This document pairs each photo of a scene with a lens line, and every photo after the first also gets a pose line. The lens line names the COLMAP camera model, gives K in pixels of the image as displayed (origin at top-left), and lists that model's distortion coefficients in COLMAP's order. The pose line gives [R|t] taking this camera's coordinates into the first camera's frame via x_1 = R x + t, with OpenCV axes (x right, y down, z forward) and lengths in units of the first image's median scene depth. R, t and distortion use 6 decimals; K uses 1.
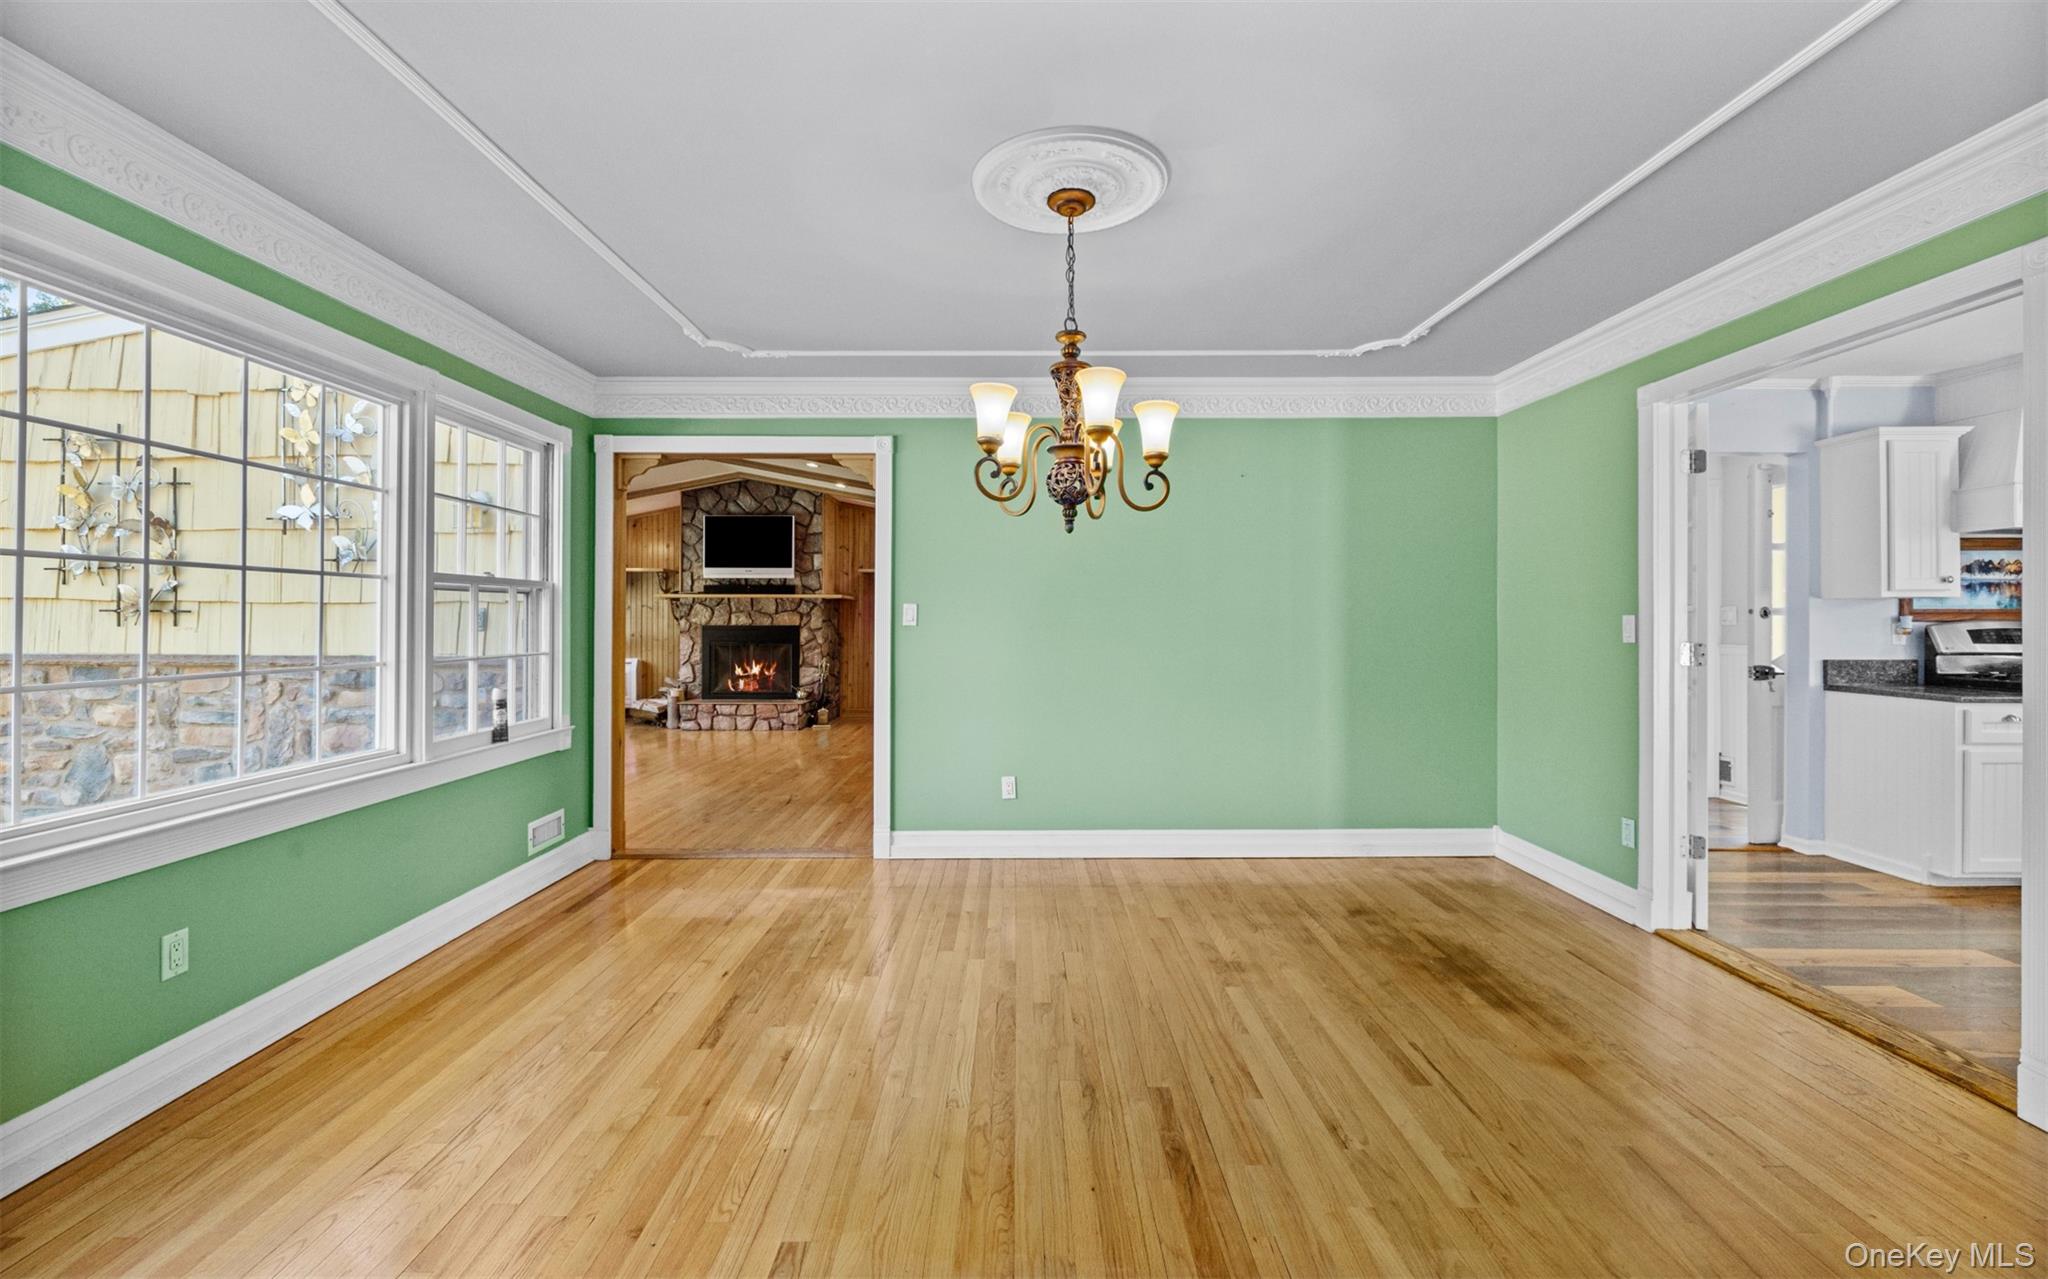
lens RADIAL K [[858.9, 0, 1011.7], [0, 858.9, 613.2], [0, 0, 1]] dist [-0.000368, -0.000076]
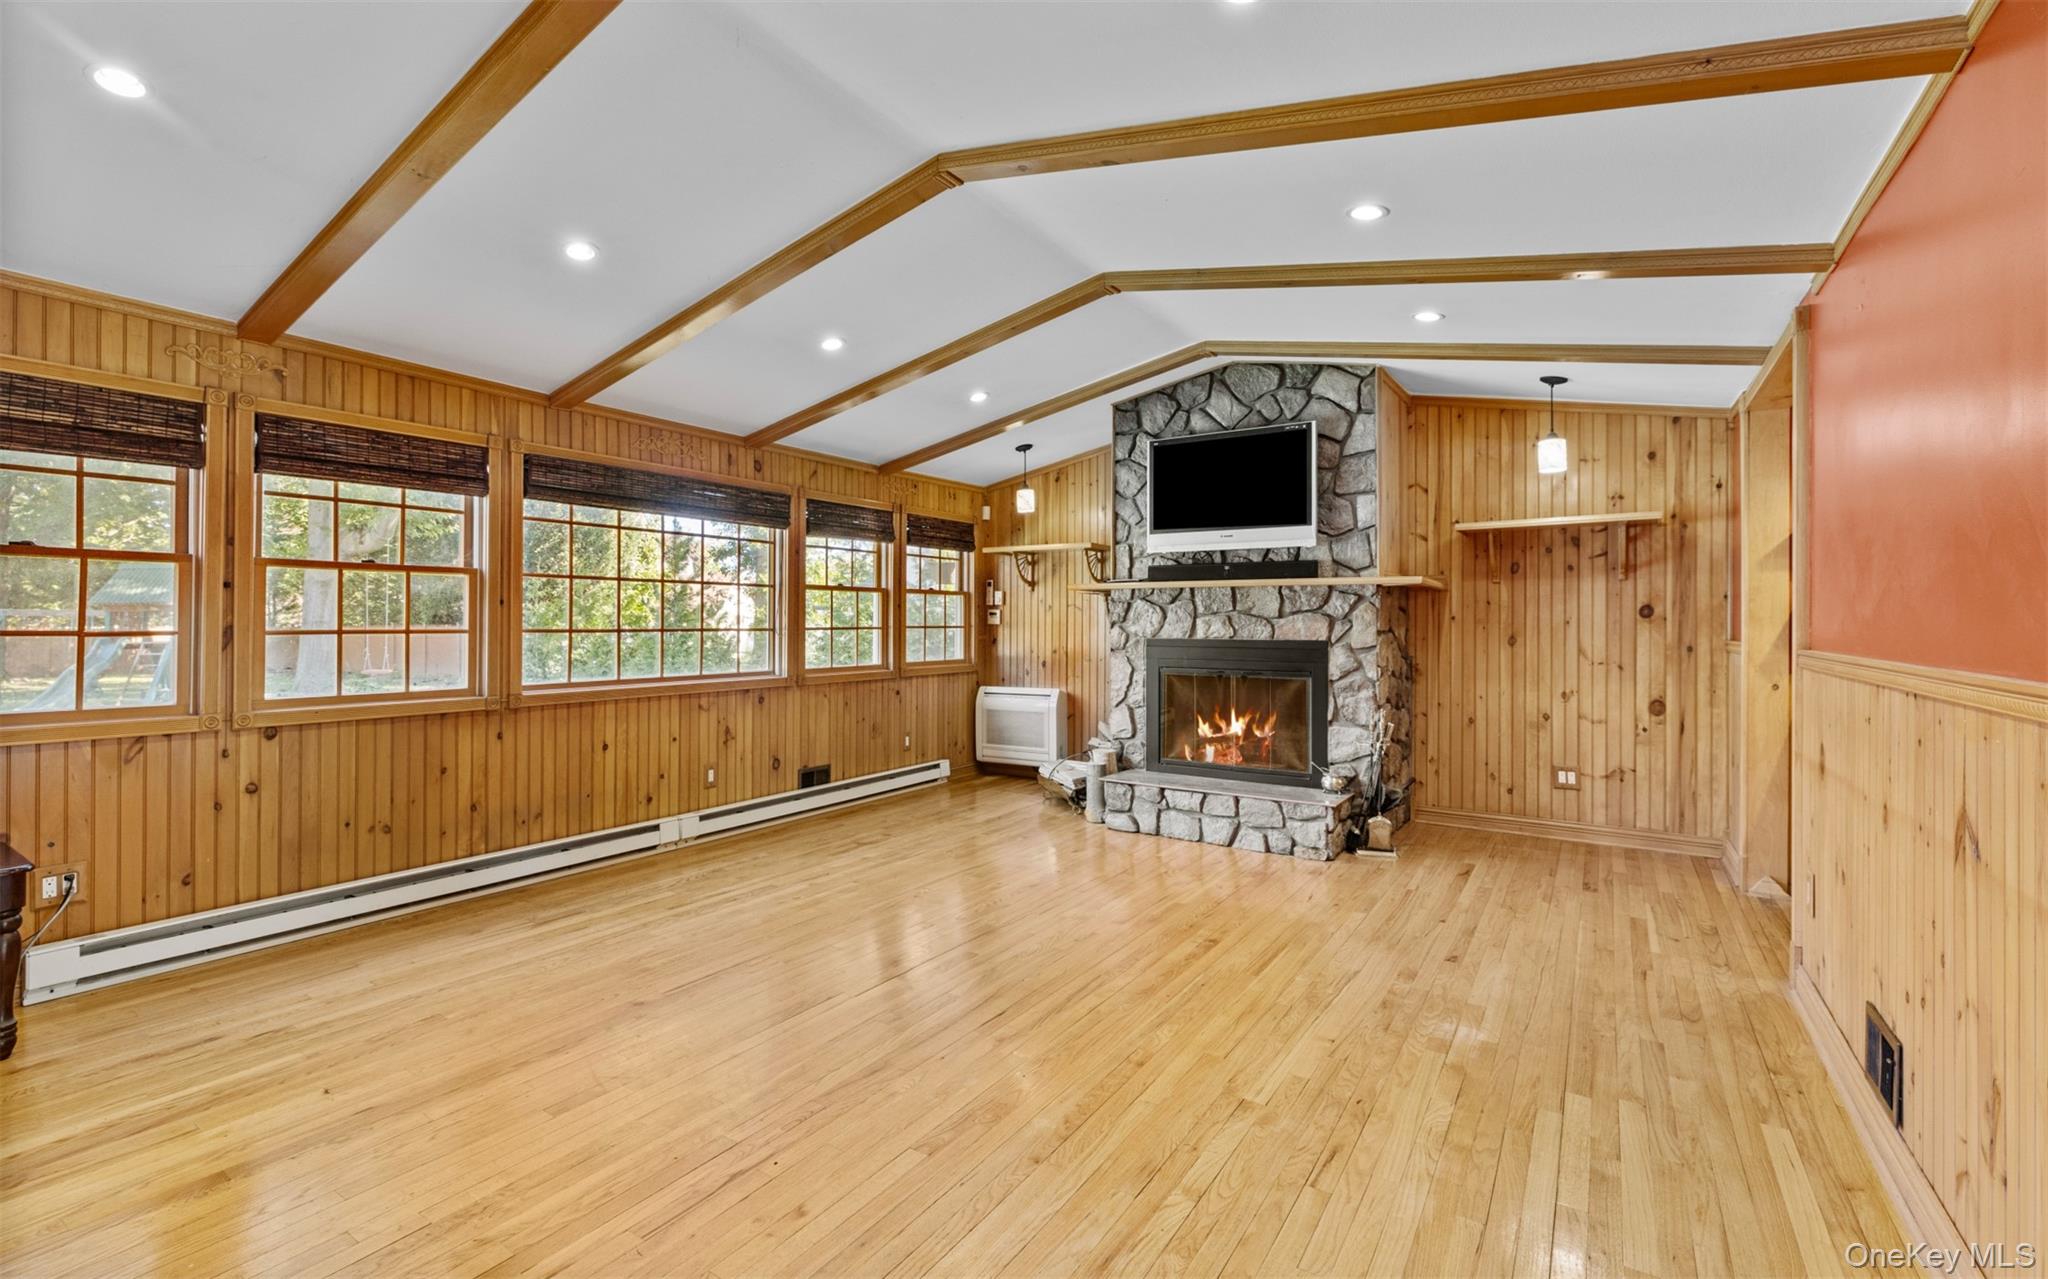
lens RADIAL K [[890.3, 0, 994.5], [0, 890.3, 616.8], [0, 0, 1]] dist [0.000320, 0.000071]
pose [[0.829186, -0.002429, -0.558968, -0.118462], [0.002729, 0.999996, -0.000298, -0.000062], [0.558967, -0.001278, 0.829189, 0.463850]]
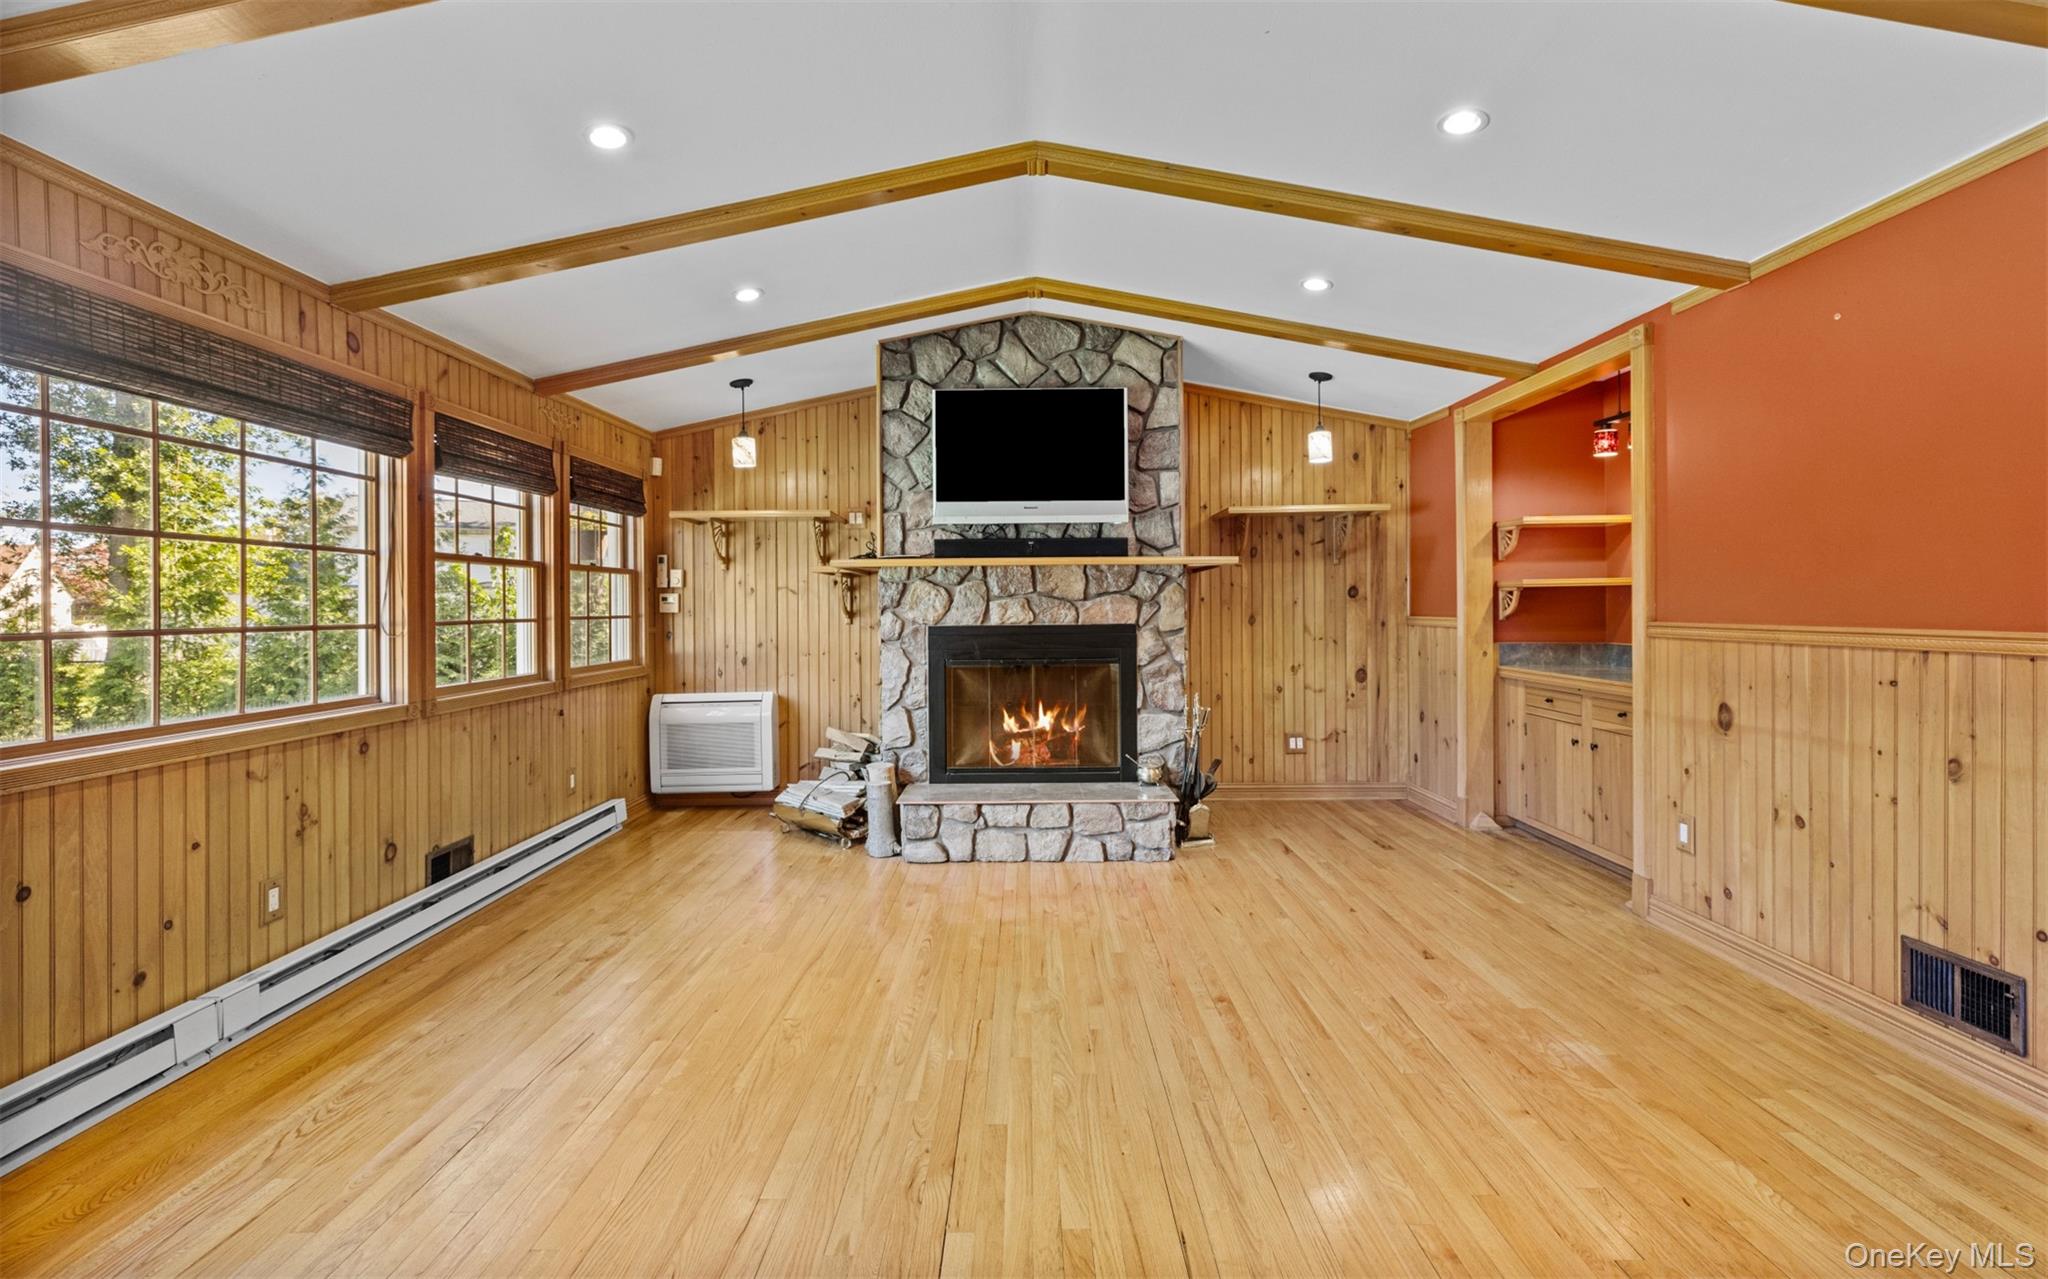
lens RADIAL K [[851.4, 0, 1022.8], [0, 851.4, 607.3], [0, 0, 1]] dist [-0.001078, -0.000108]
pose [[0.999934, -0.011292, -0.002027, -0.307562], [0.011309, 0.999897, 0.008781, 0.000386], [0.001927, -0.008804, 0.999959, 0.535134]]
